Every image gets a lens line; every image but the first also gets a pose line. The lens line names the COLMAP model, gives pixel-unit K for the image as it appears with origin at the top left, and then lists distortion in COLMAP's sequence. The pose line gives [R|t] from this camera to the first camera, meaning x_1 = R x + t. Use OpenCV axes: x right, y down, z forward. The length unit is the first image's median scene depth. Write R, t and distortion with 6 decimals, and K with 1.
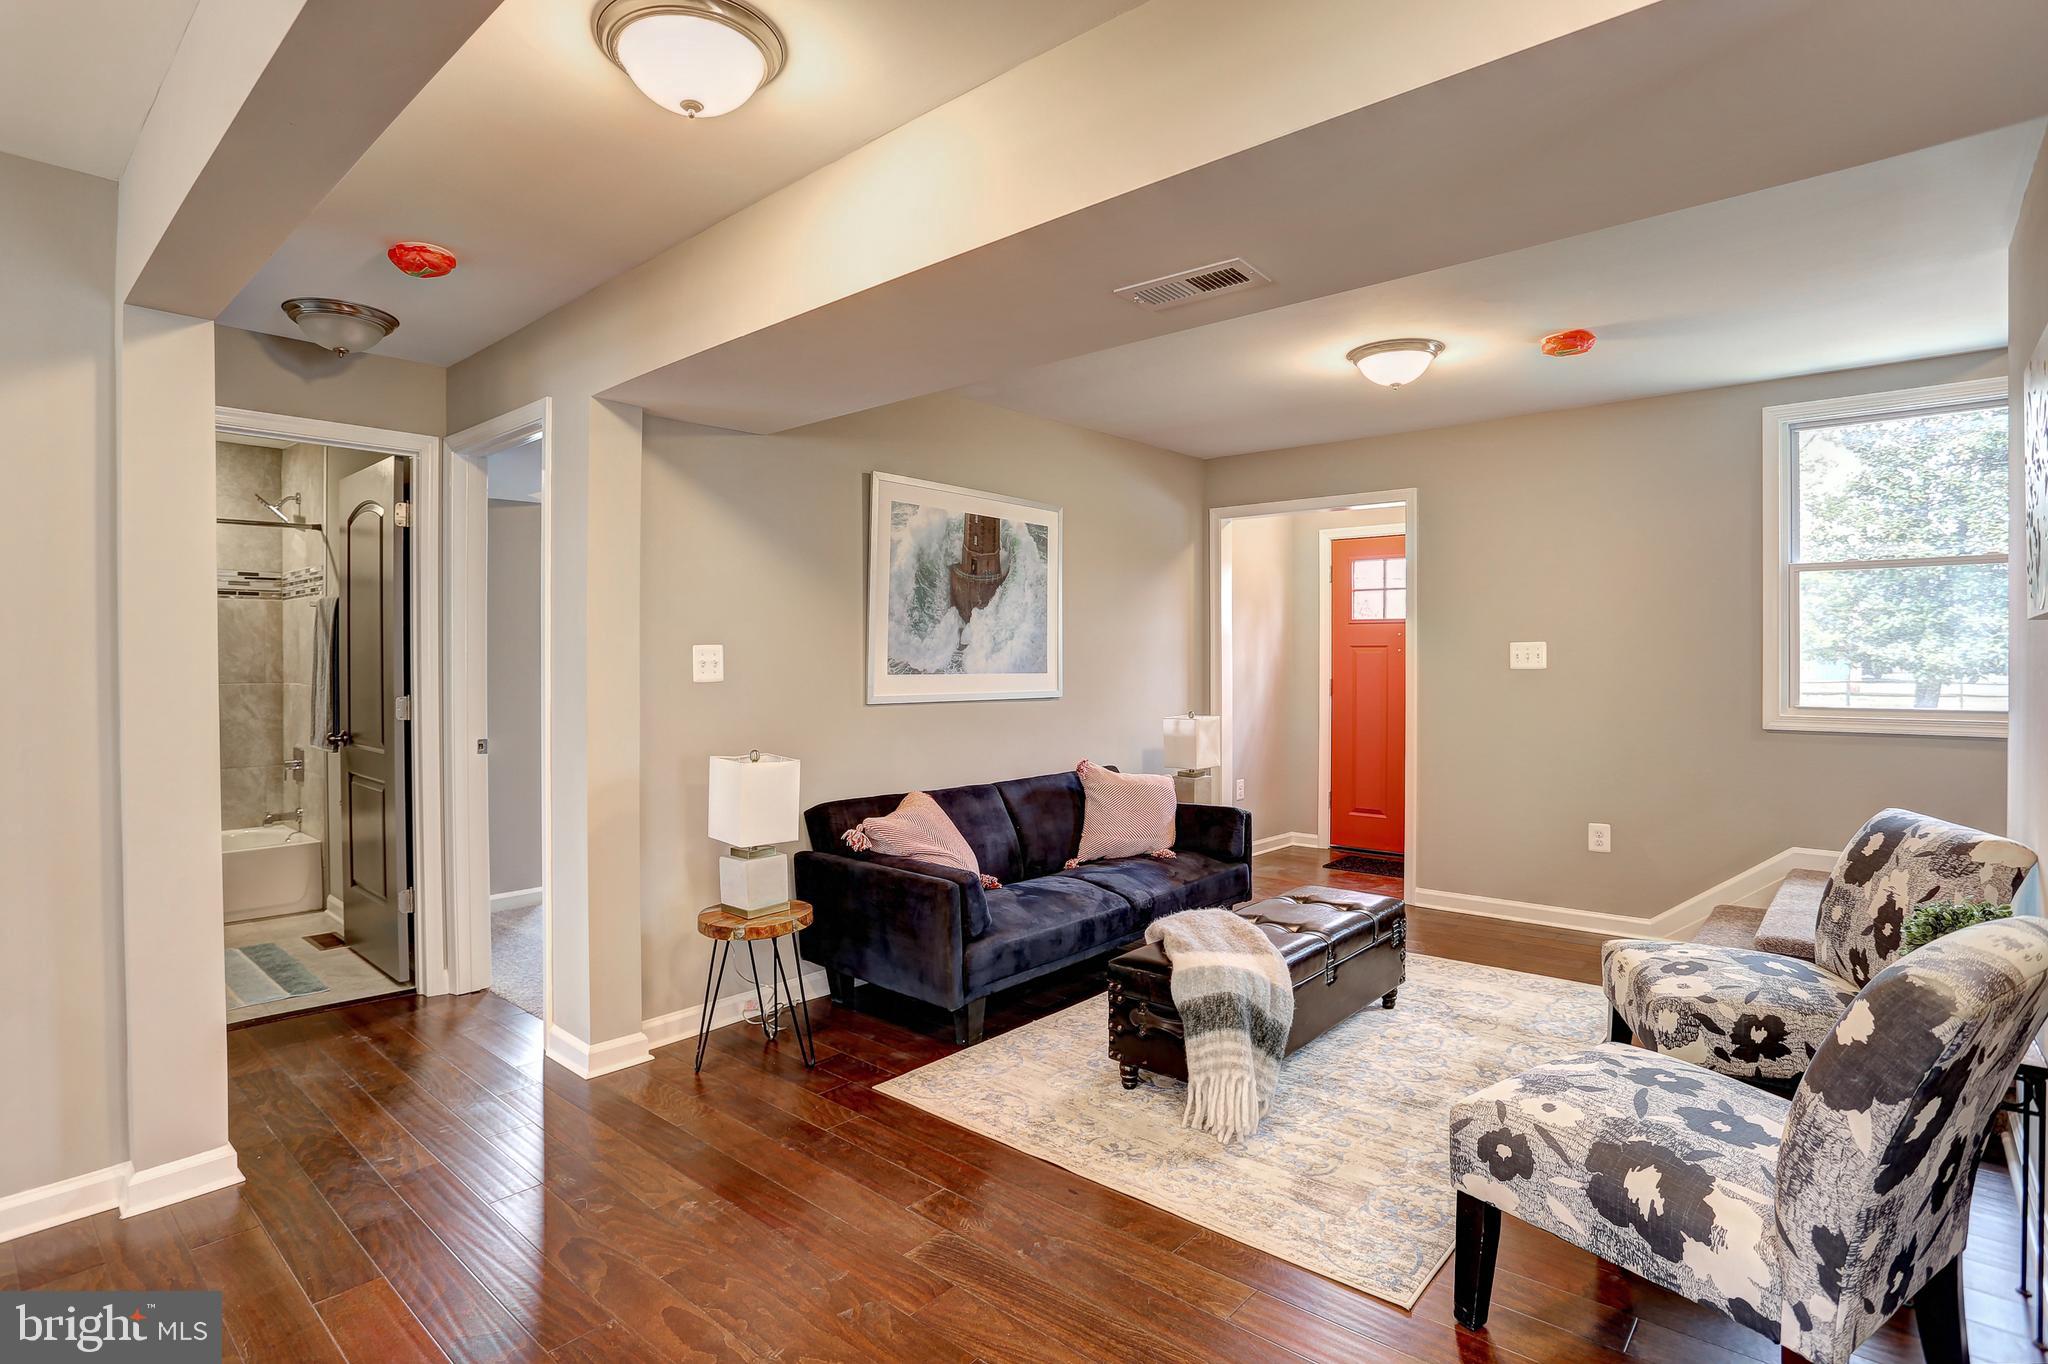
lens RADIAL K [[999.7, 0, 1033.5], [0, 999.7, 665.0], [0, 0, 1]] dist [-0.037627, 0.004358]
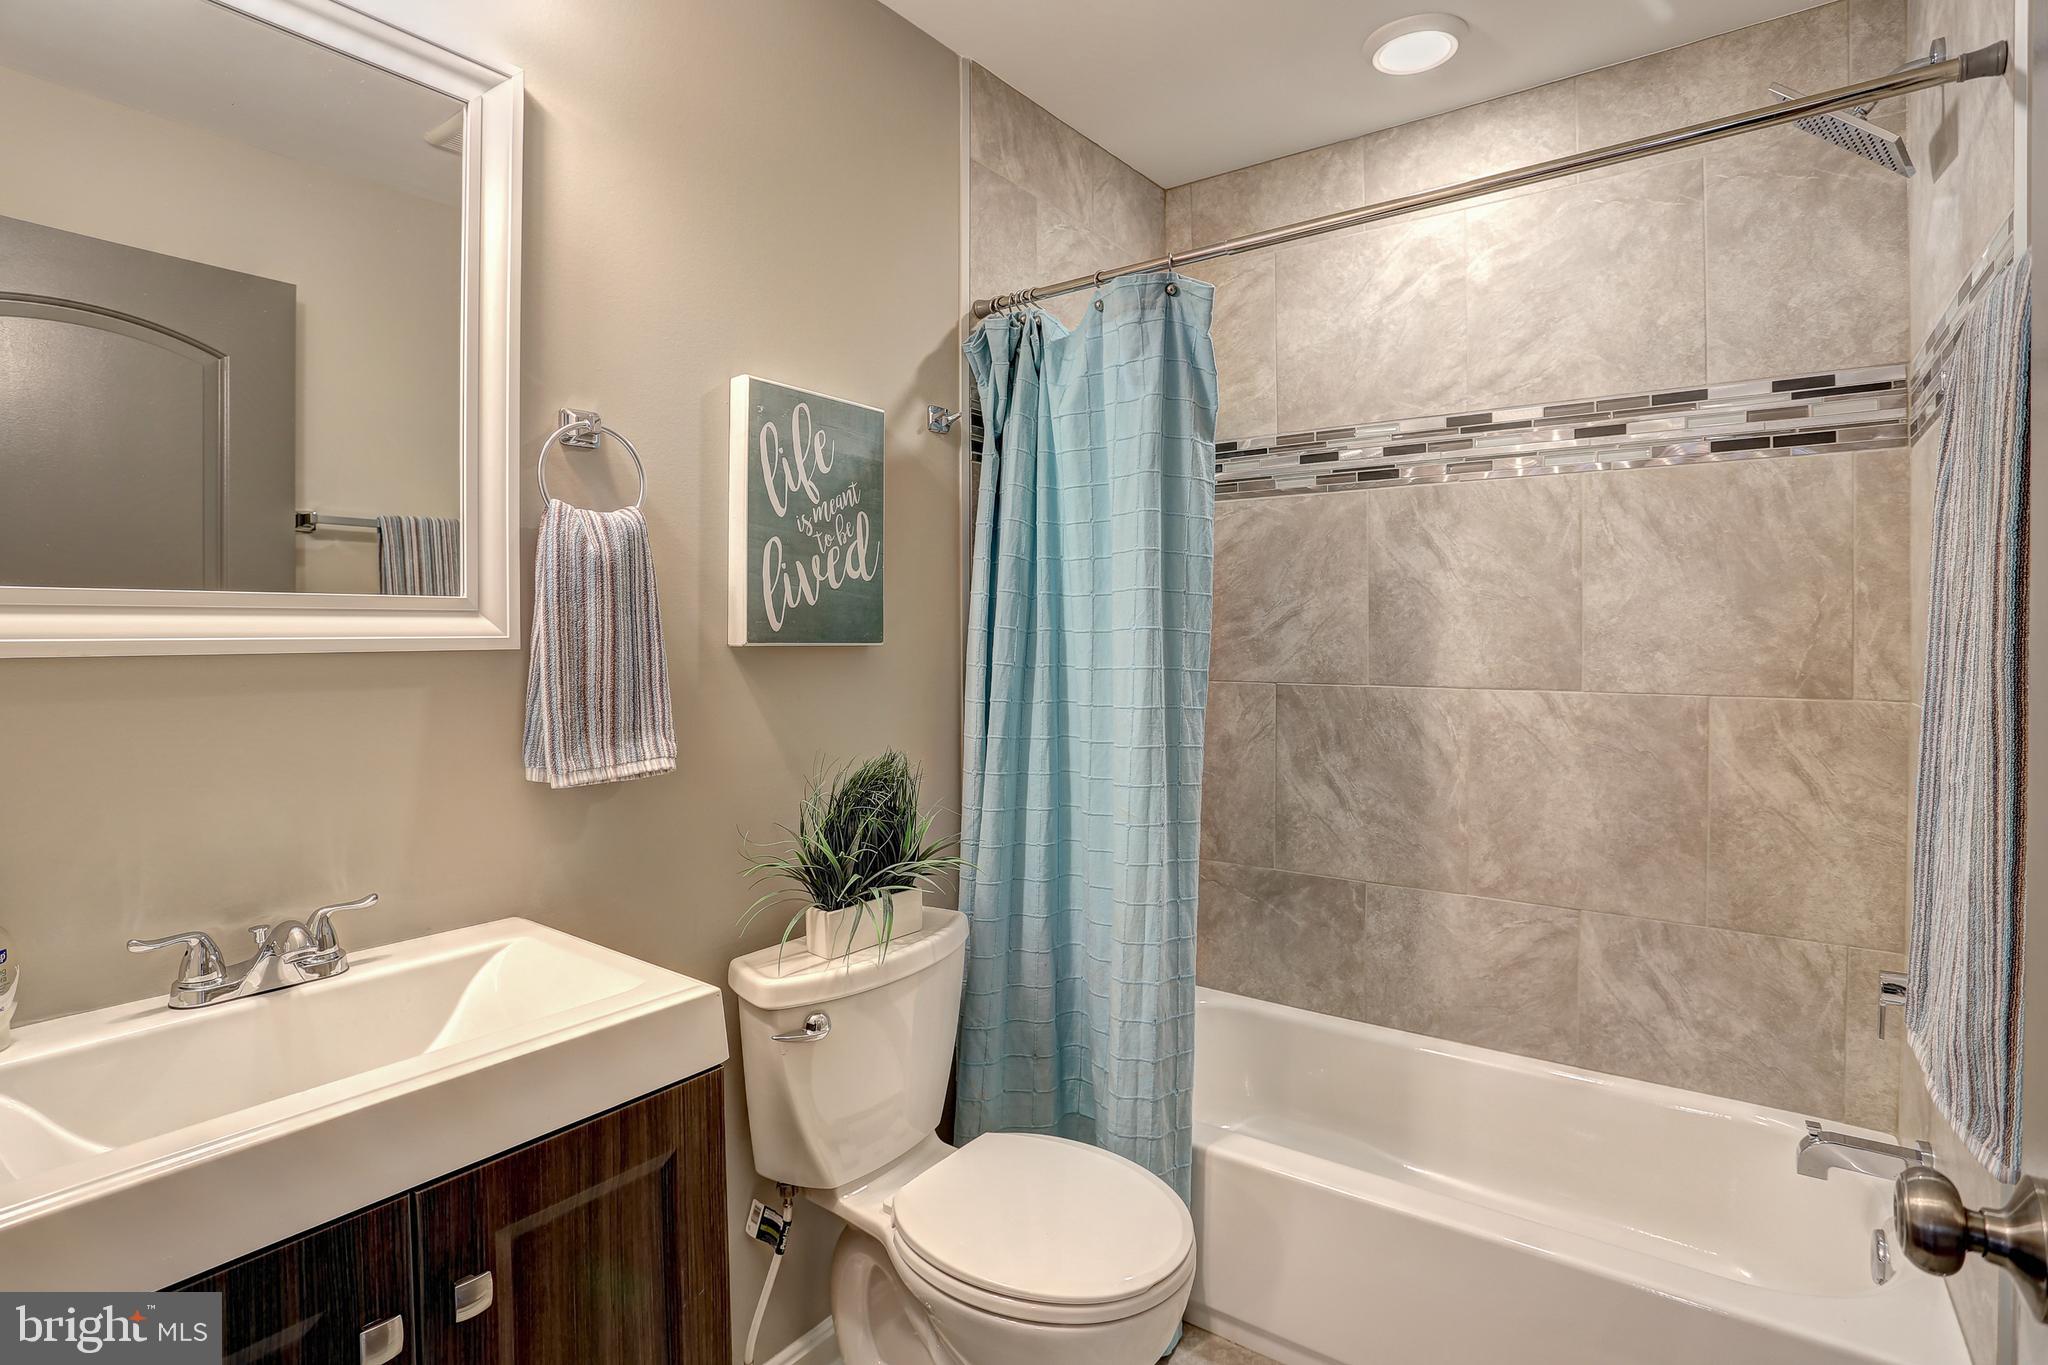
lens RADIAL K [[999.7, 0, 1014.5], [0, 999.7, 664.1], [0, 0, 1]] dist [-0.037627, 0.004358]
pose [[0.069318, 0.009010, -0.997554, -0.475074], [-0.010287, 0.999913, 0.008316, 0.006476], [0.997542, 0.009685, 0.069404, 0.694549]]
